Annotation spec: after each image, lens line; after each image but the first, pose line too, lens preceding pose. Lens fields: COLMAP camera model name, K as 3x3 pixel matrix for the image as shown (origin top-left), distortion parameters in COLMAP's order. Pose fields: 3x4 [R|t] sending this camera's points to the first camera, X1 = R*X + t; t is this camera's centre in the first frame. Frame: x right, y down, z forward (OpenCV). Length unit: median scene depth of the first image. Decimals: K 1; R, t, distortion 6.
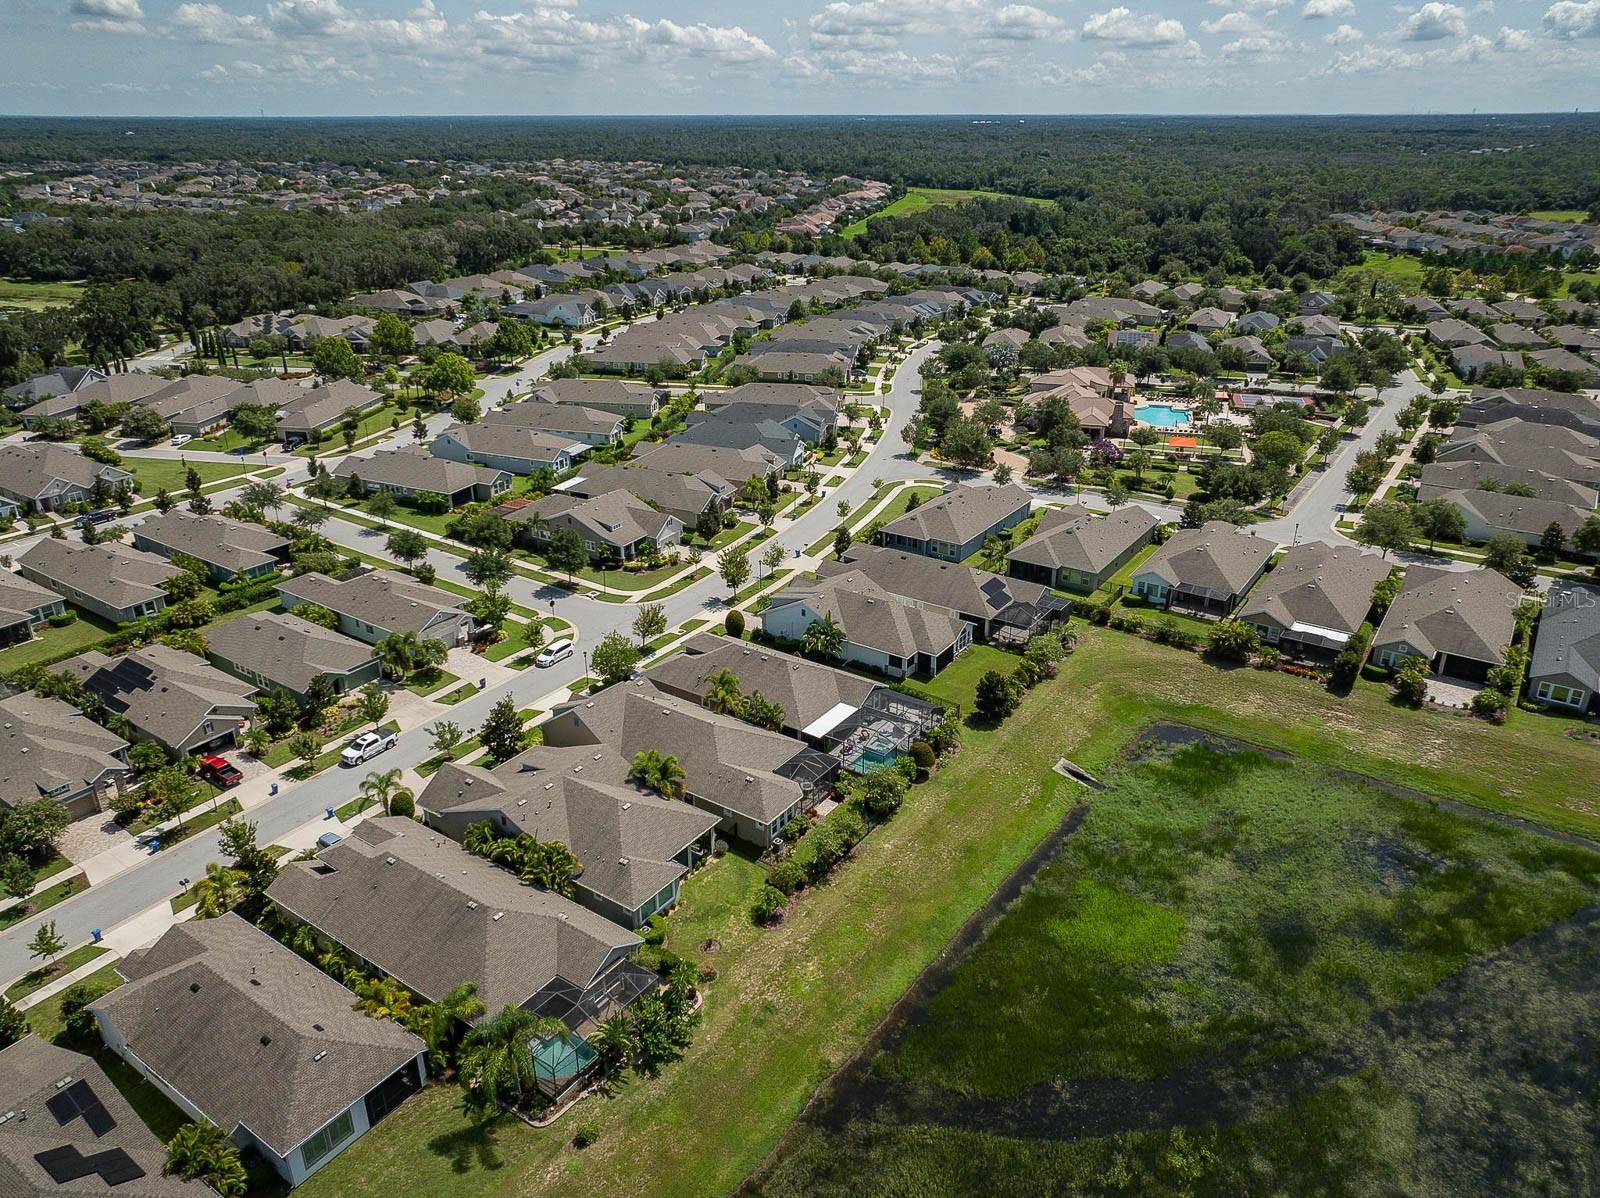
lens RADIAL K [[1115.8, 0, 800.0], [0, 1115.8, 599.0], [0, 0, 1]] dist [-0.006233, 0.022265]
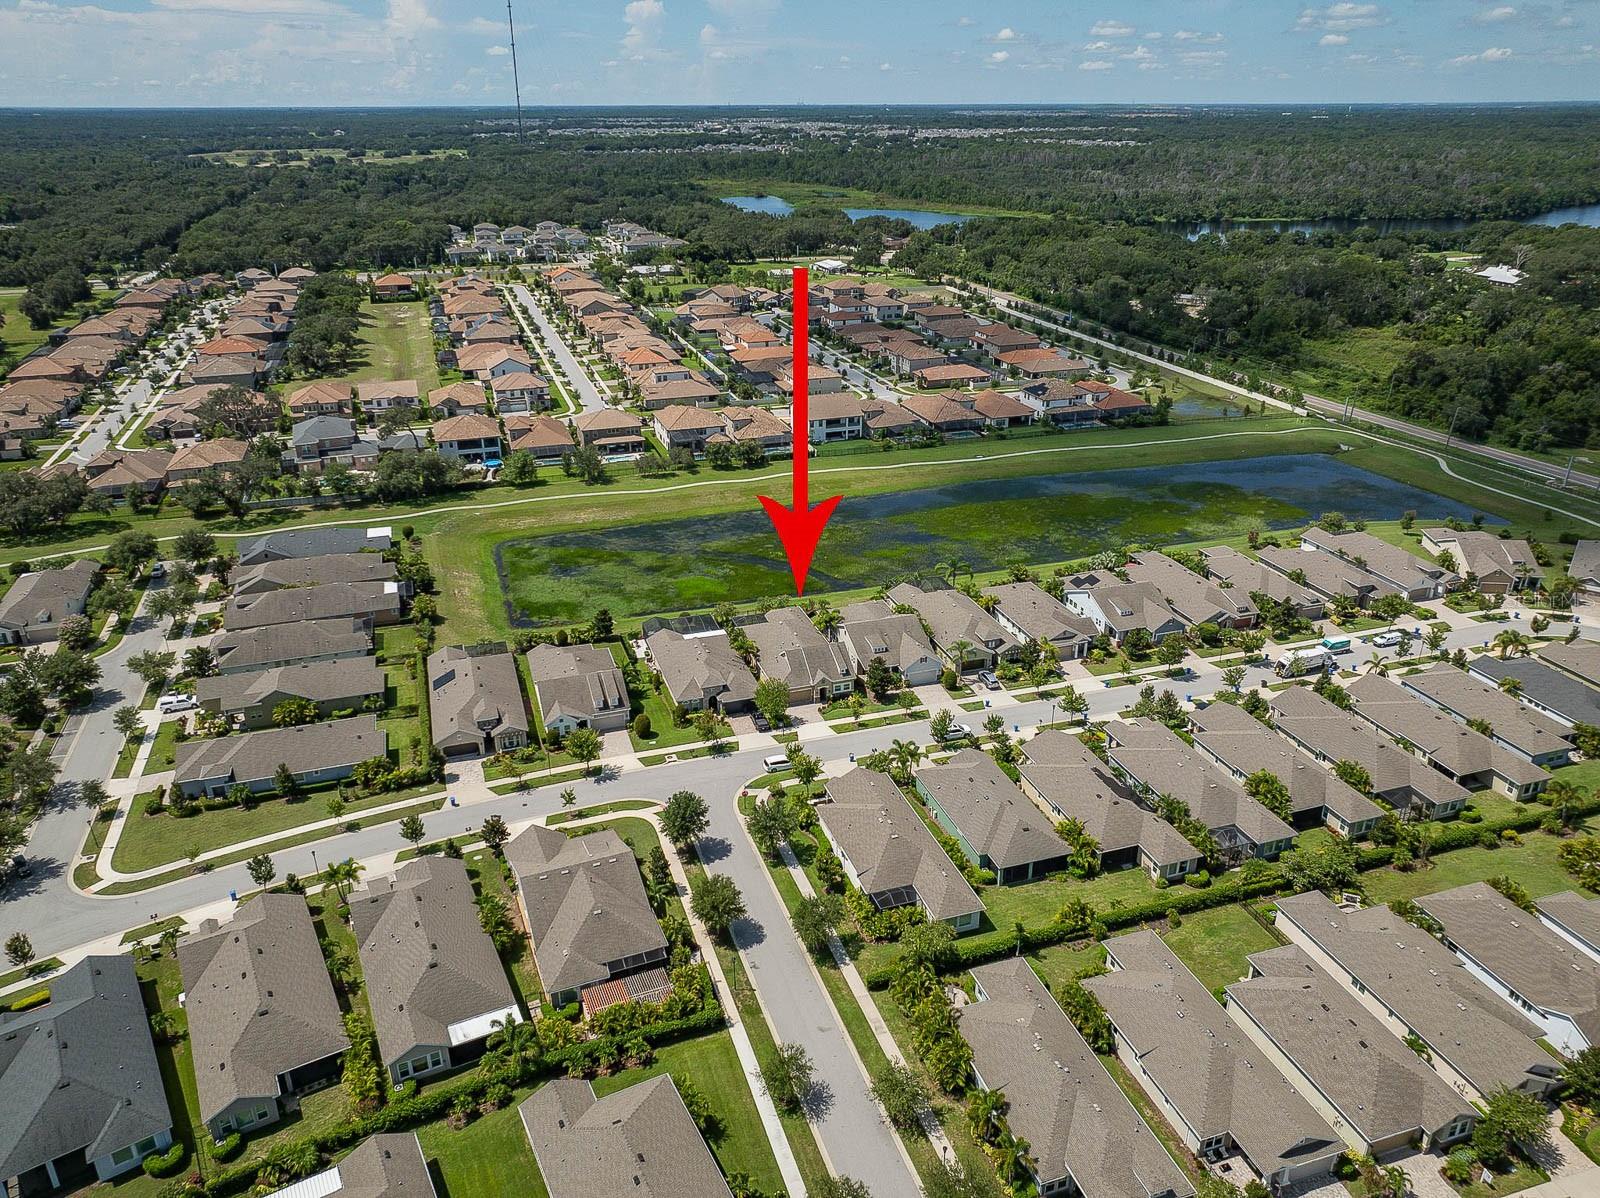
lens RADIAL K [[1141.7, 0, 800.0], [0, 1141.7, 599.0], [0, 0, 1]] dist [-0.002506, -0.000665]
pose [[-0.794229, -0.238184, 0.558989, -0.845533], [0.249860, 0.710562, 0.657778, -0.838275], [-0.553869, 0.662095, -0.504836, 1.464034]]
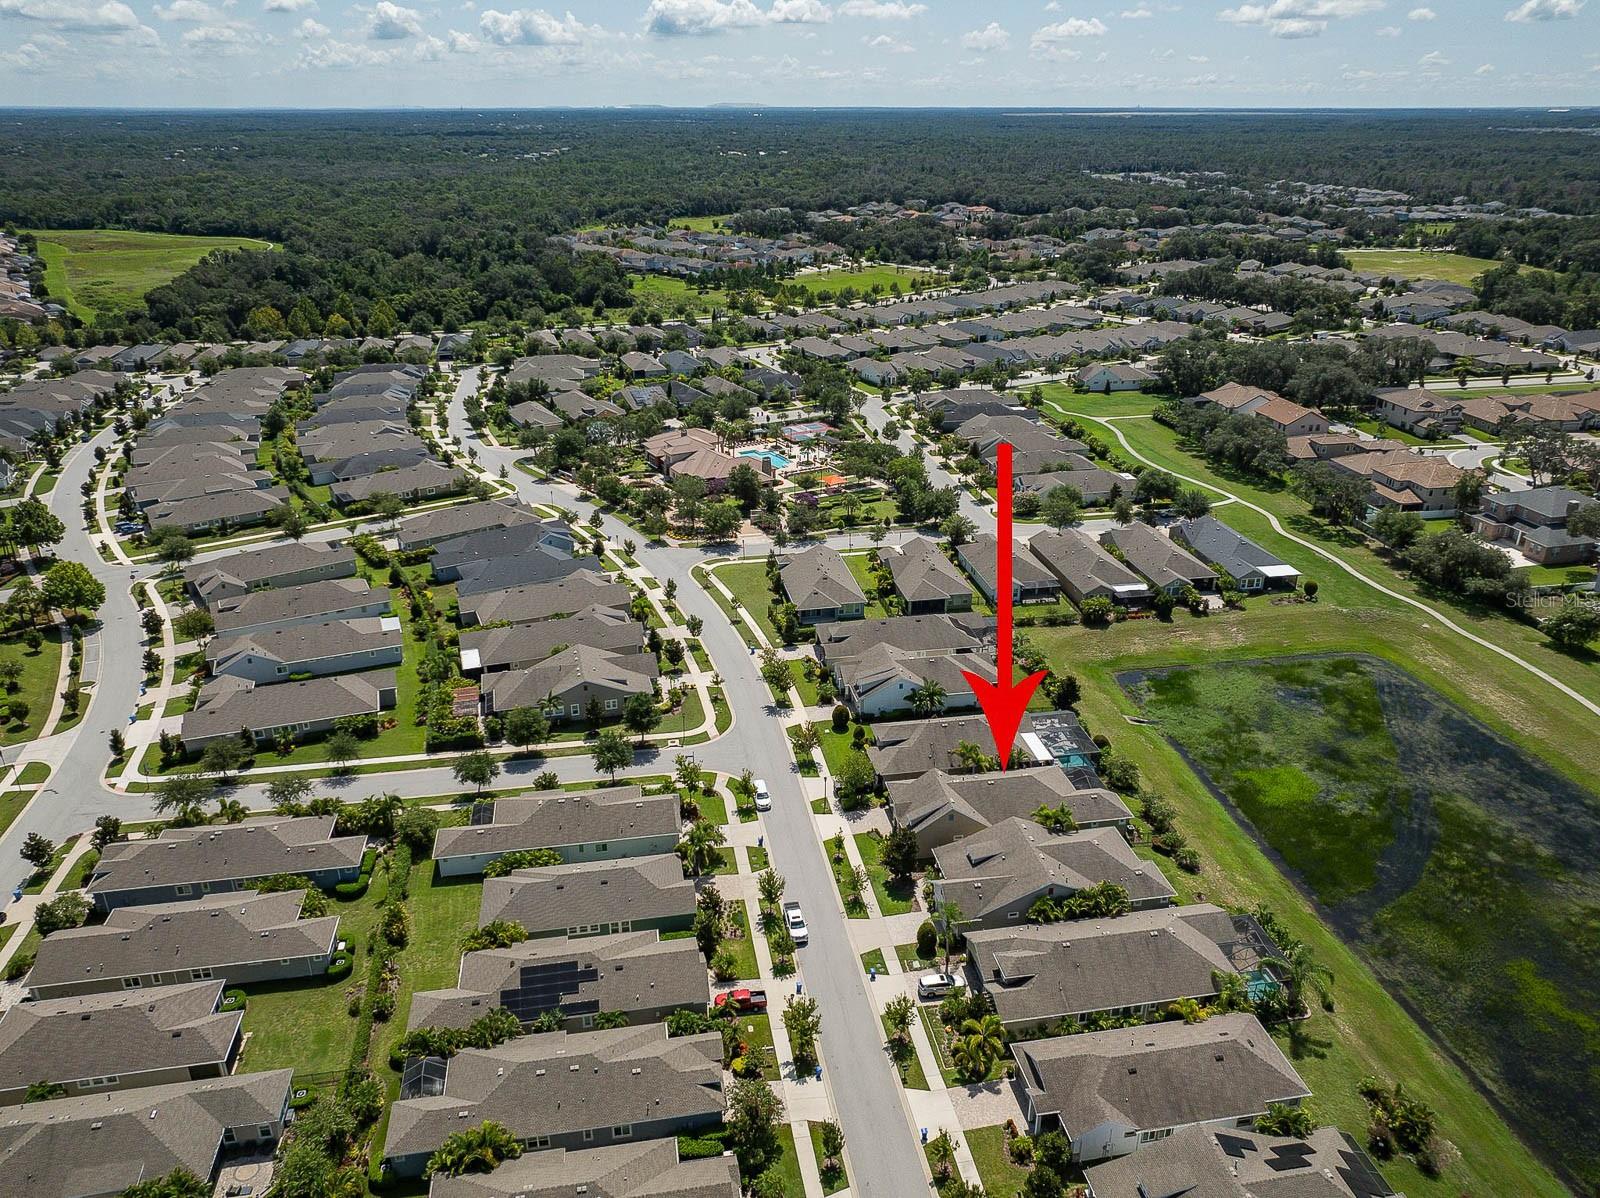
lens RADIAL K [[1139.5, 0, 800.0], [0, 1139.5, 599.0], [0, 0, 1]] dist [0.009649, 0.000044]
pose [[0.710817, -0.278603, 0.645848, -0.859271], [0.280884, 0.954252, 0.102501, -0.239500], [-0.644859, 0.108549, 0.756554, 0.100717]]
